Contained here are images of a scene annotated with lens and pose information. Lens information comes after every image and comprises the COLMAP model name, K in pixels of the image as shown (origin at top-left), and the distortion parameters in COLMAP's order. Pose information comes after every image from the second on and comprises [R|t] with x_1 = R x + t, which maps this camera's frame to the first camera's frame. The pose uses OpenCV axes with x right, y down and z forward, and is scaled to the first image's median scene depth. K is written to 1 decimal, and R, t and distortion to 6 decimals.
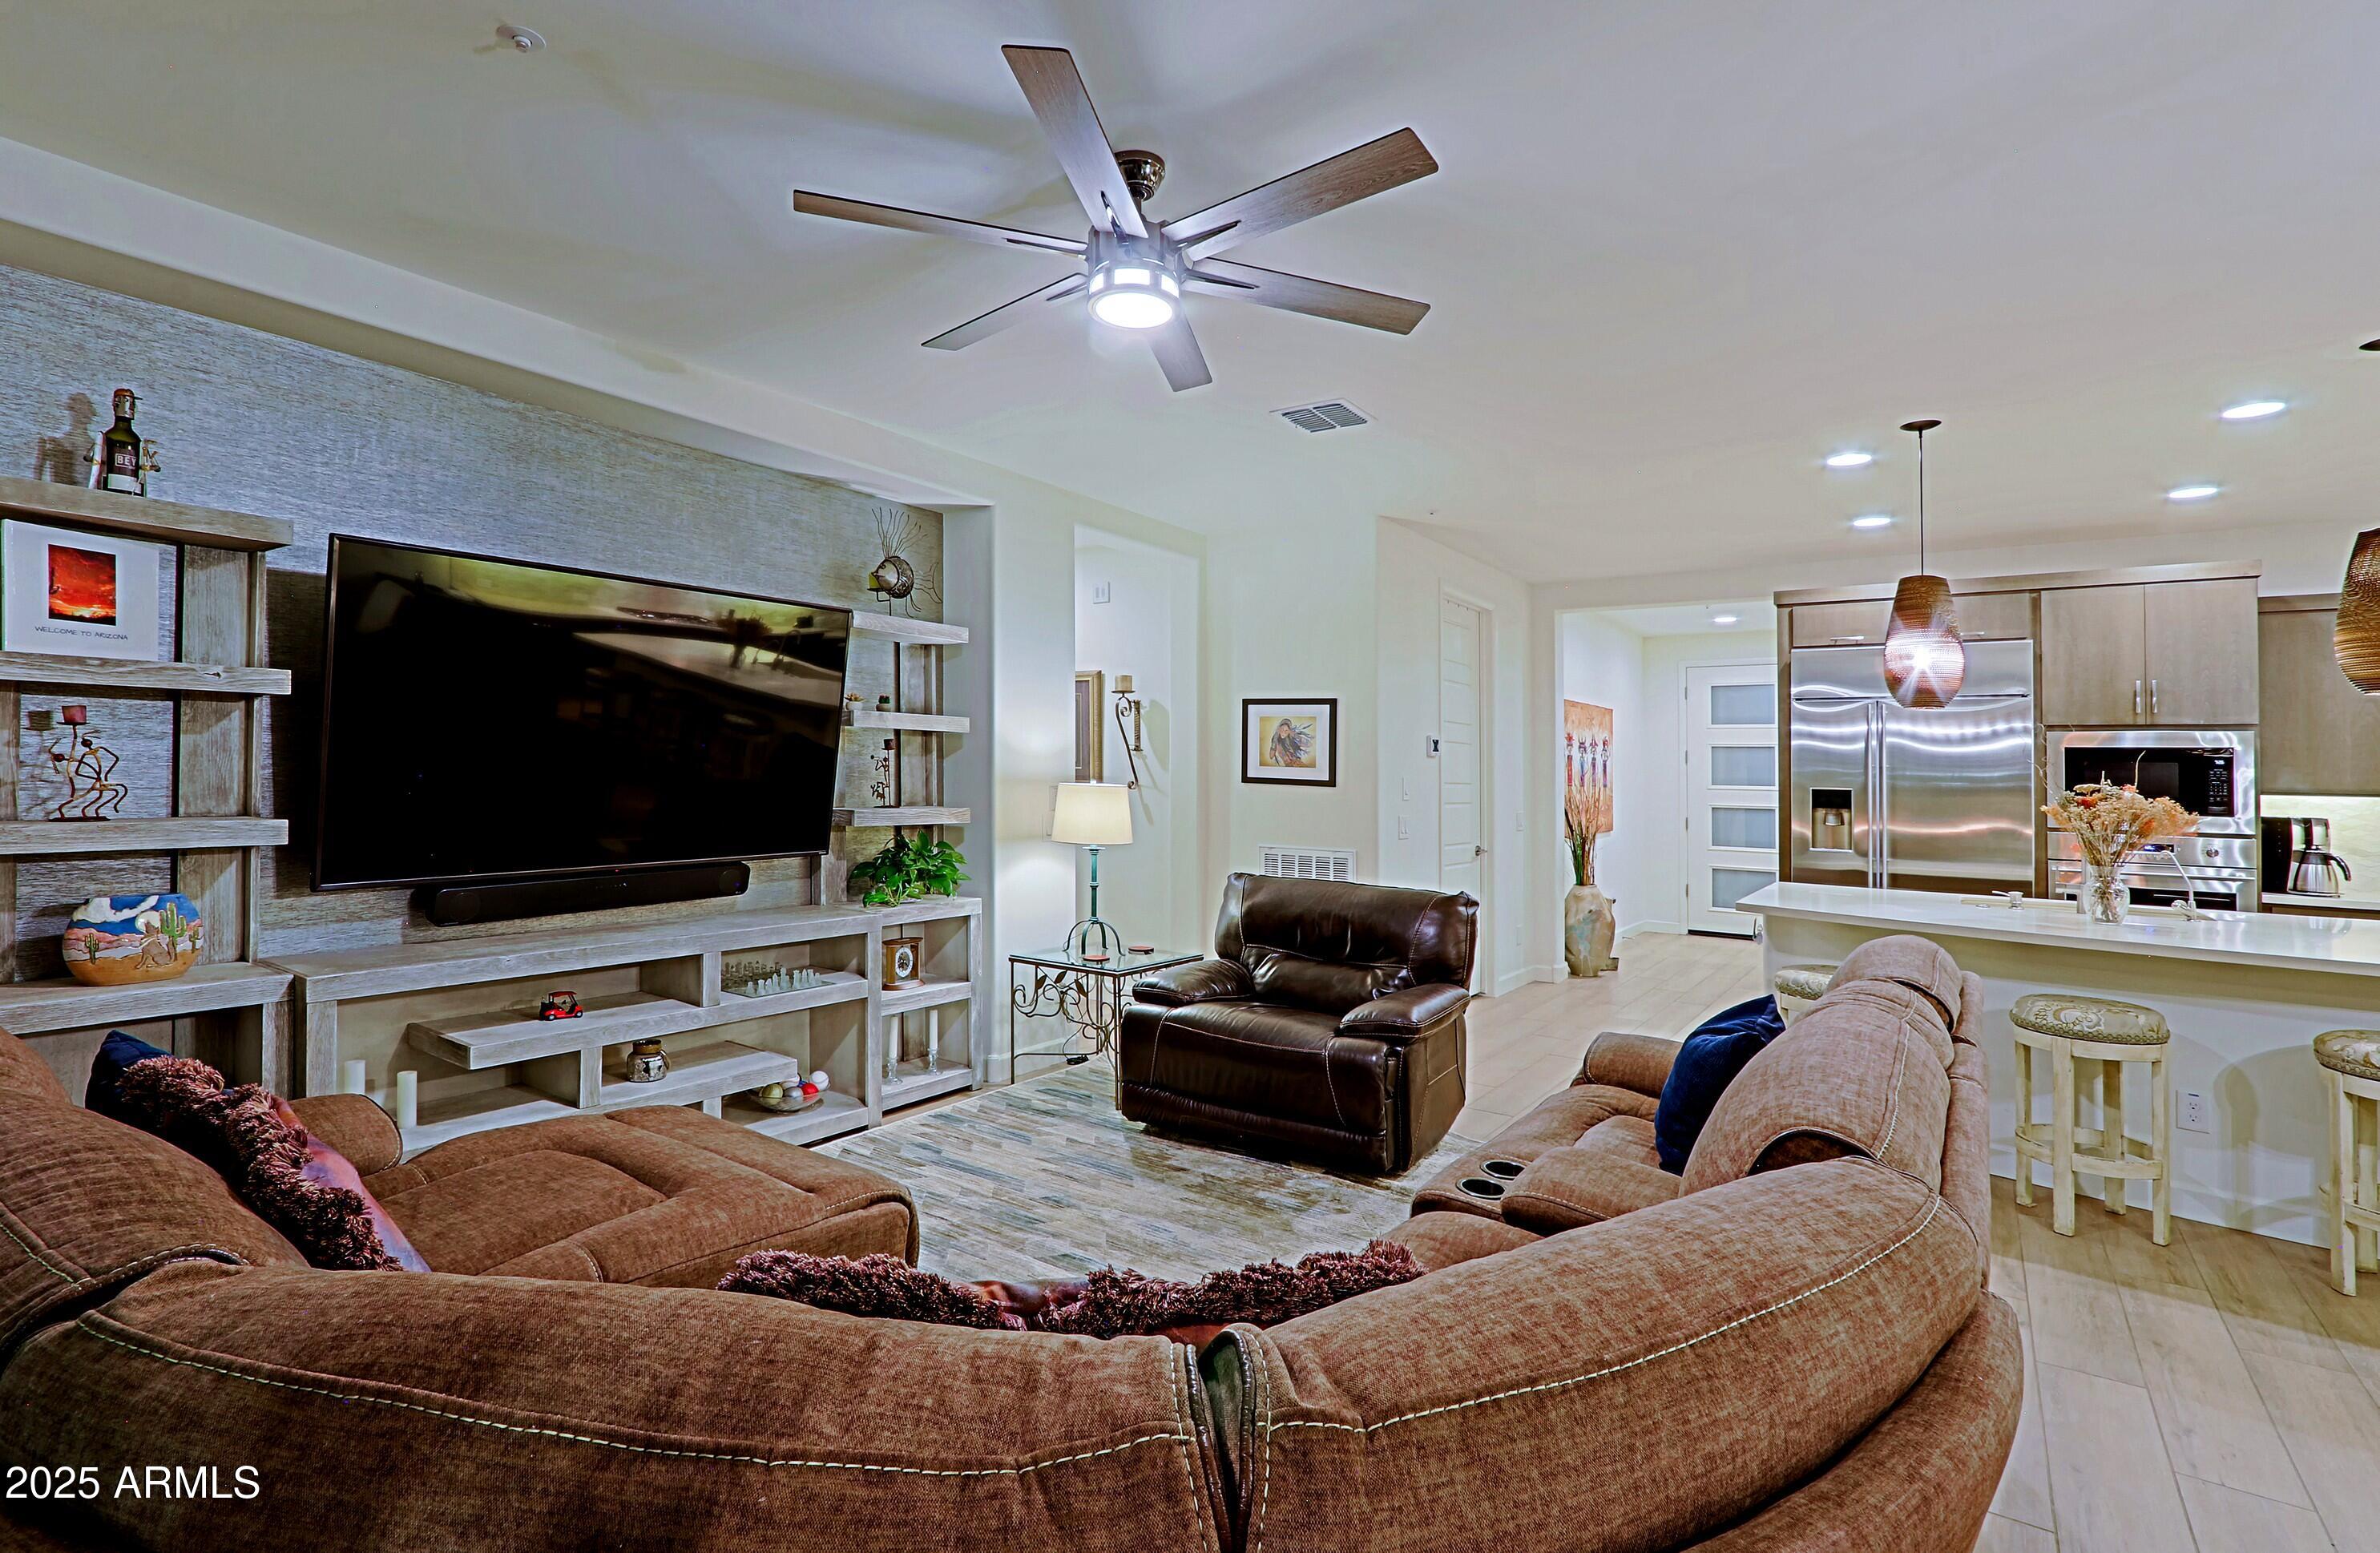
lens RADIAL K [[1080.0, 0, 1153.4], [0, 1080.0, 725.6], [0, 0, 1]] dist [-0.014844, 0.001643]
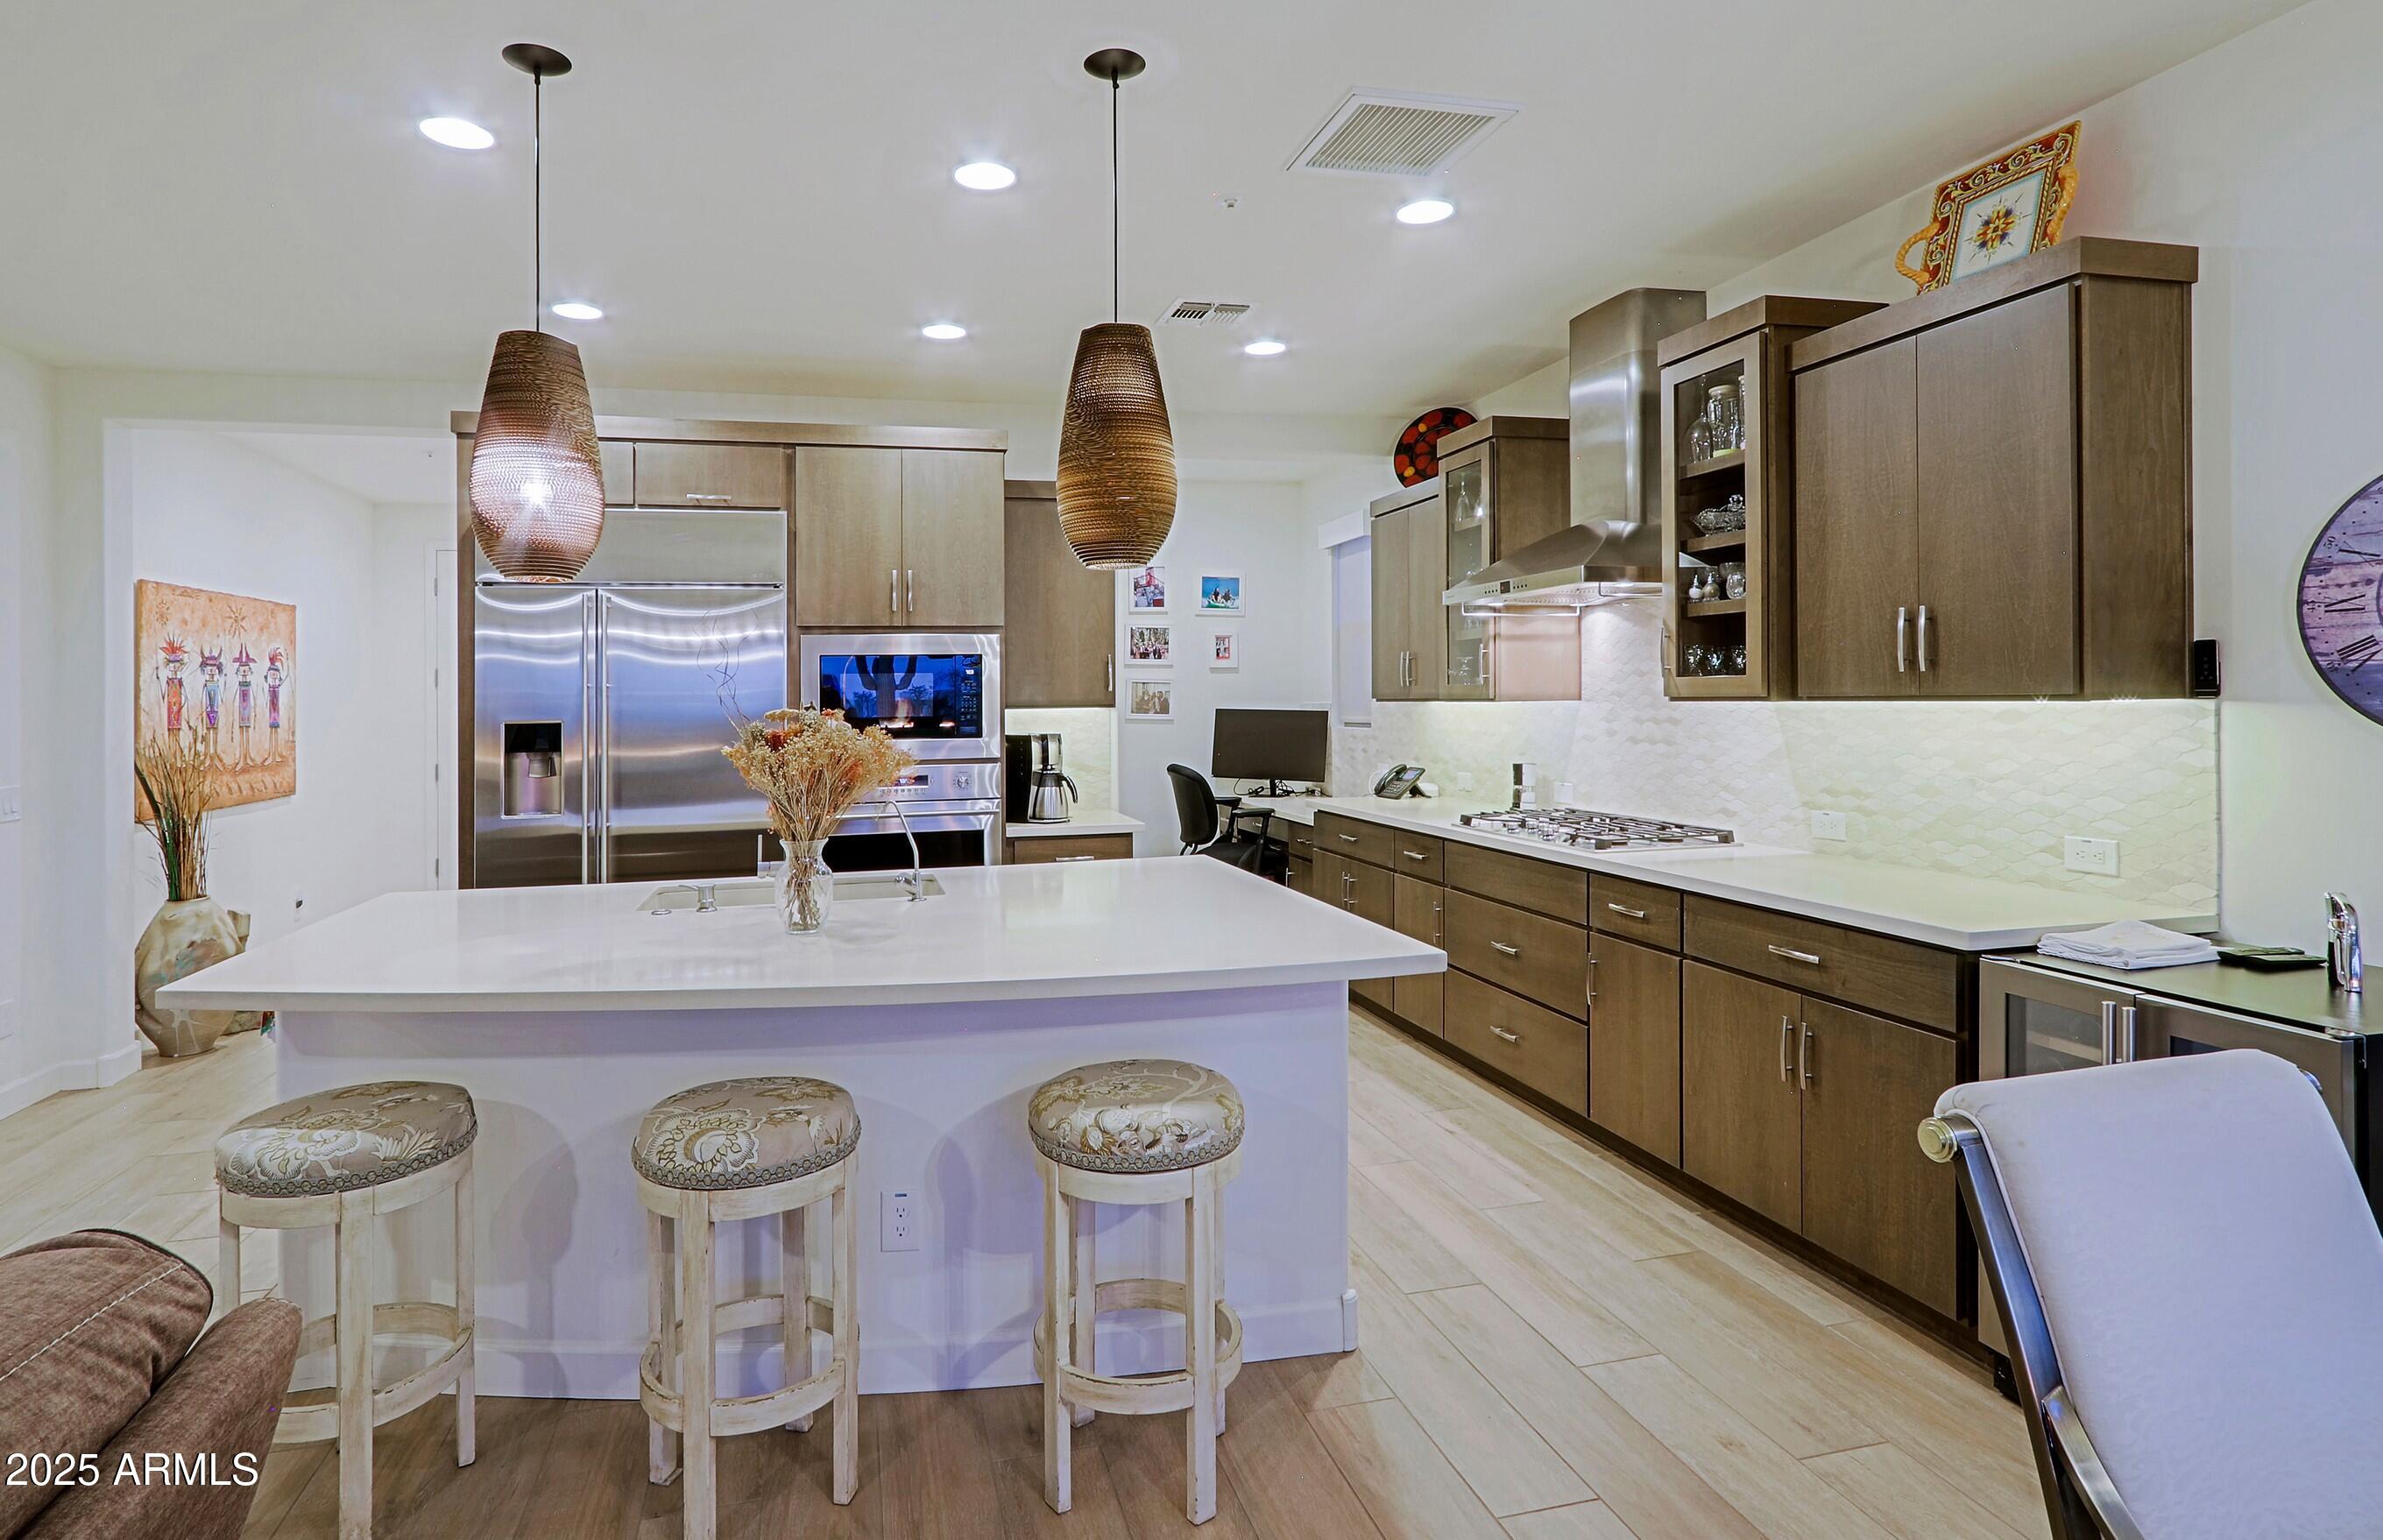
lens RADIAL K [[1191.3, 0, 1130.8], [0, 1191.3, 679.3], [0, 0, 1]] dist [-0.000852, -0.000359]
pose [[0.635331, -0.016496, 0.772063, 0.366465], [-0.004946, 0.999664, 0.025429, 0.015900], [-0.772224, -0.019974, 0.635037, 0.316454]]
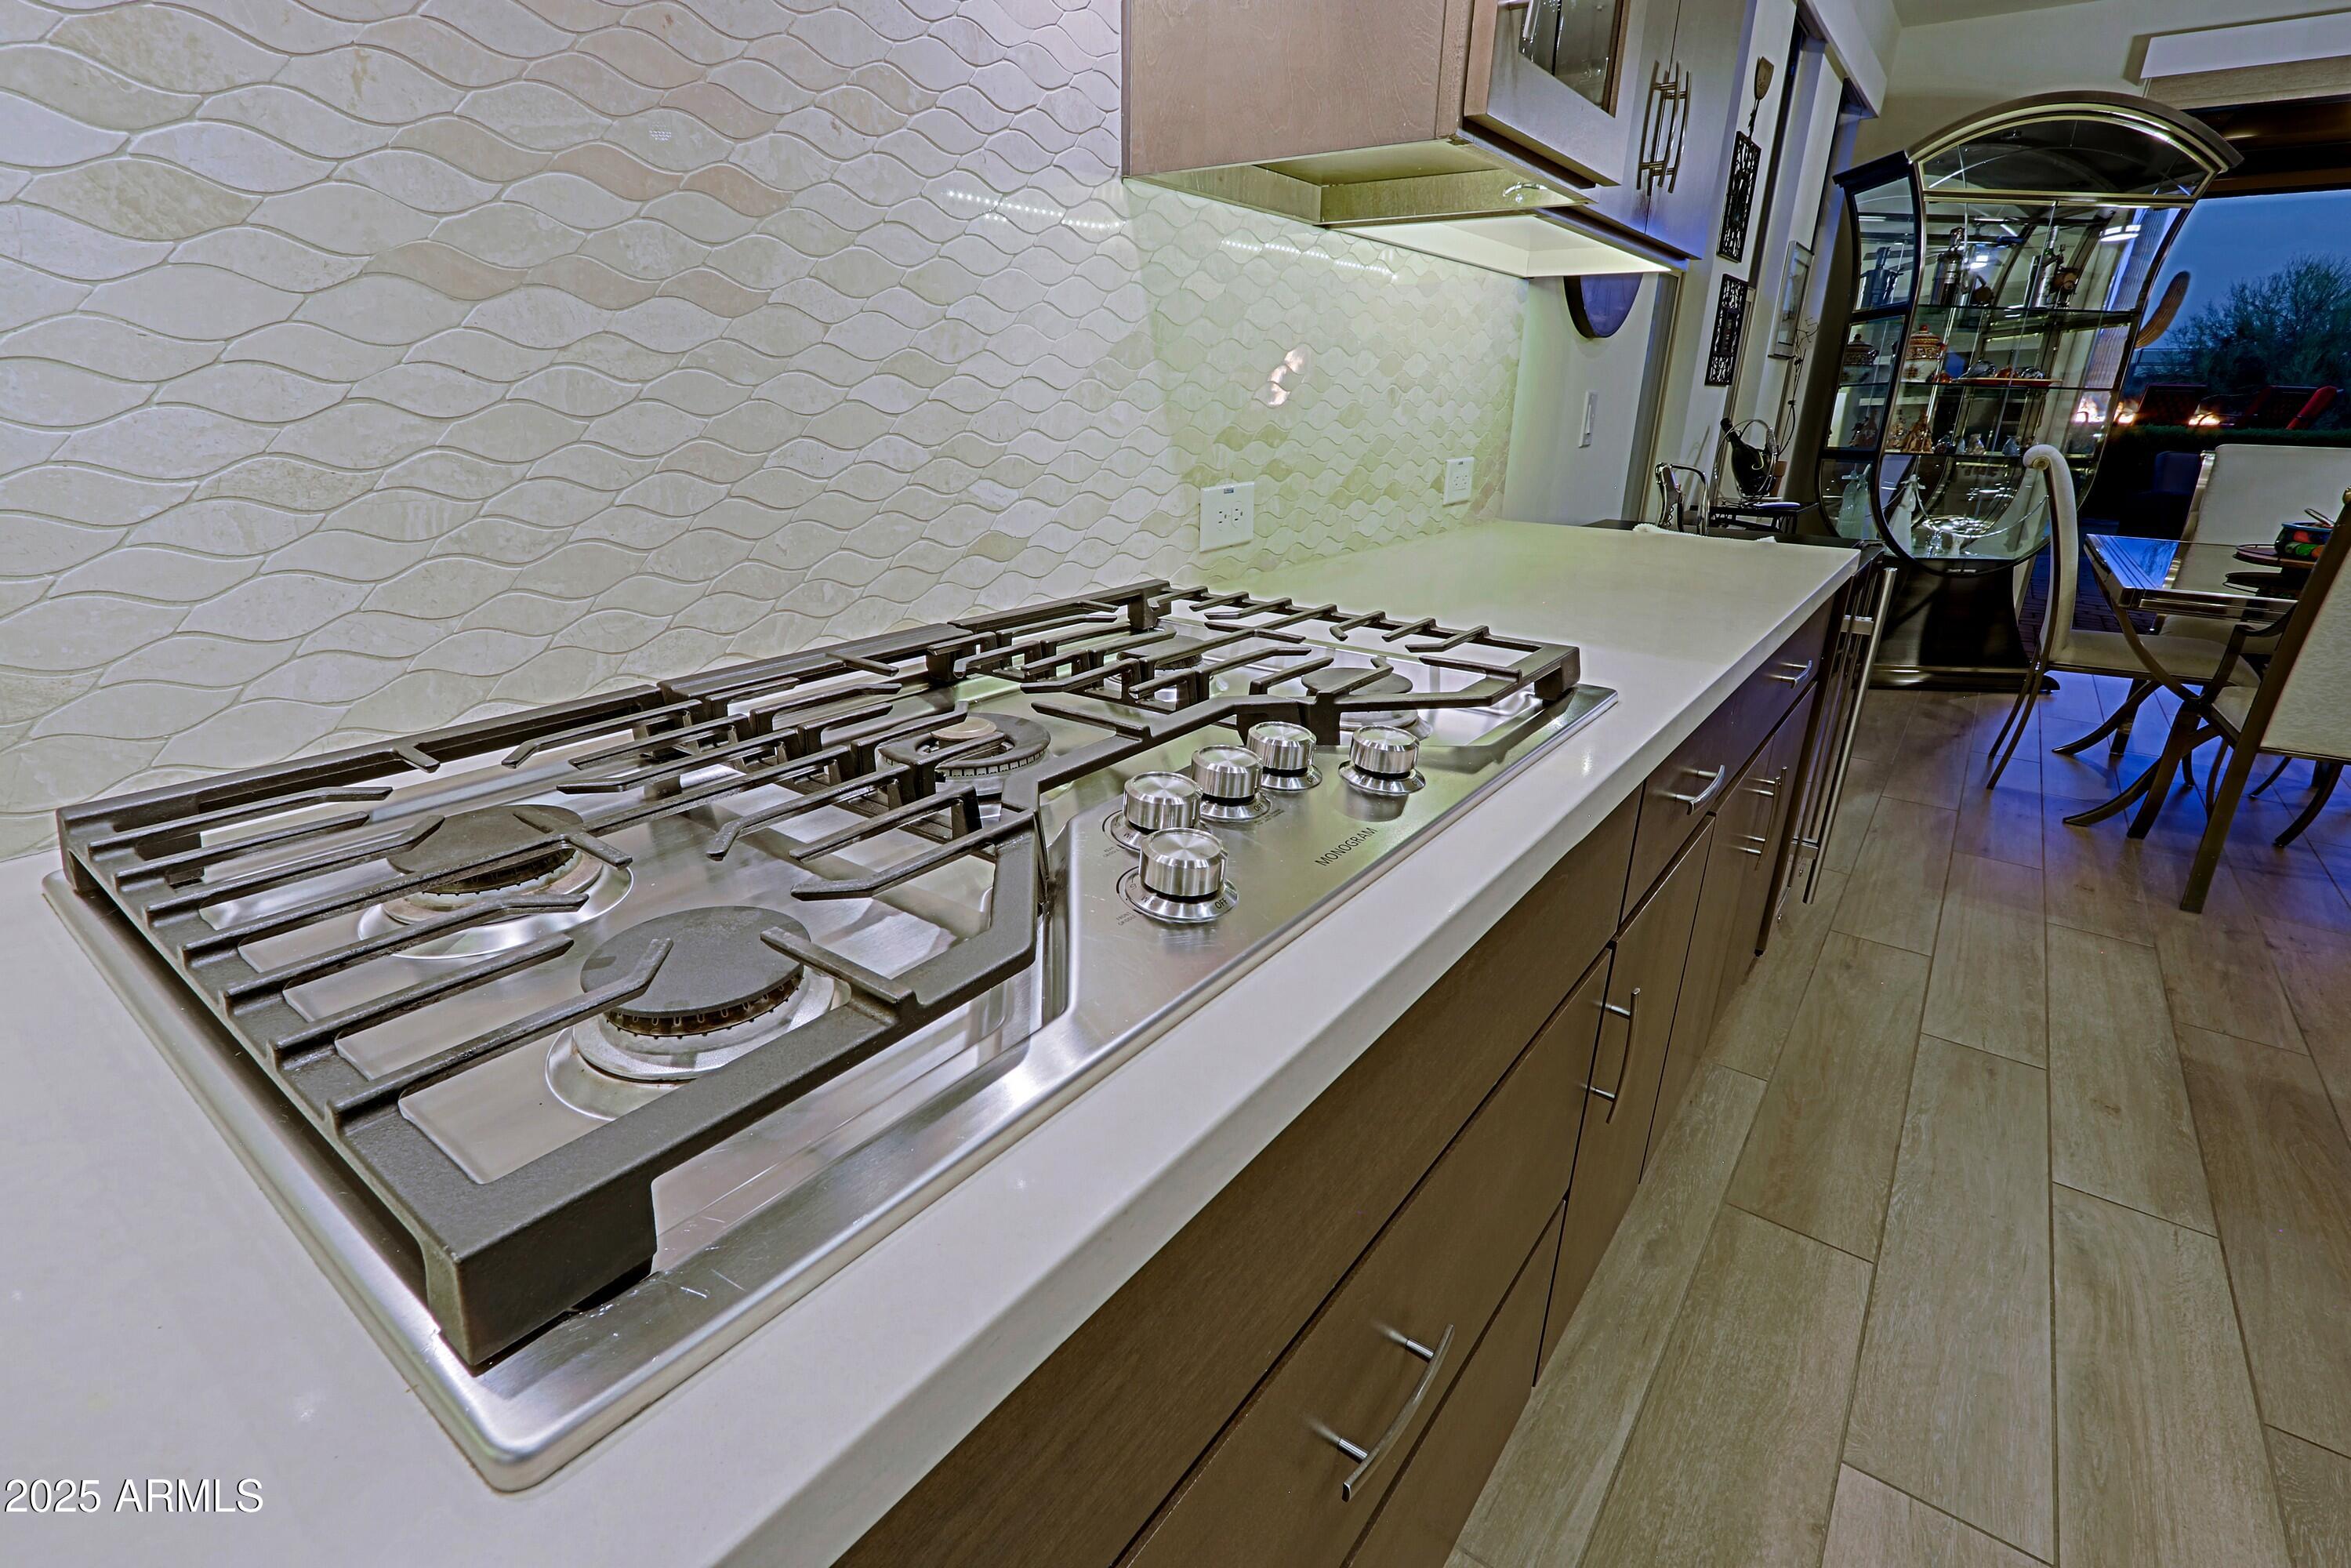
lens RADIAL K [[1066.6, 0, 1175.4], [0, 1066.6, 804.1], [0, 0, 1]] dist [-0.010142, 0.000407]
pose [[-0.999455, -0.030150, -0.013417, 1.767546], [-0.032868, 0.945883, 0.322839, 0.158240], [0.002958, 0.323104, -0.946359, 1.040733]]
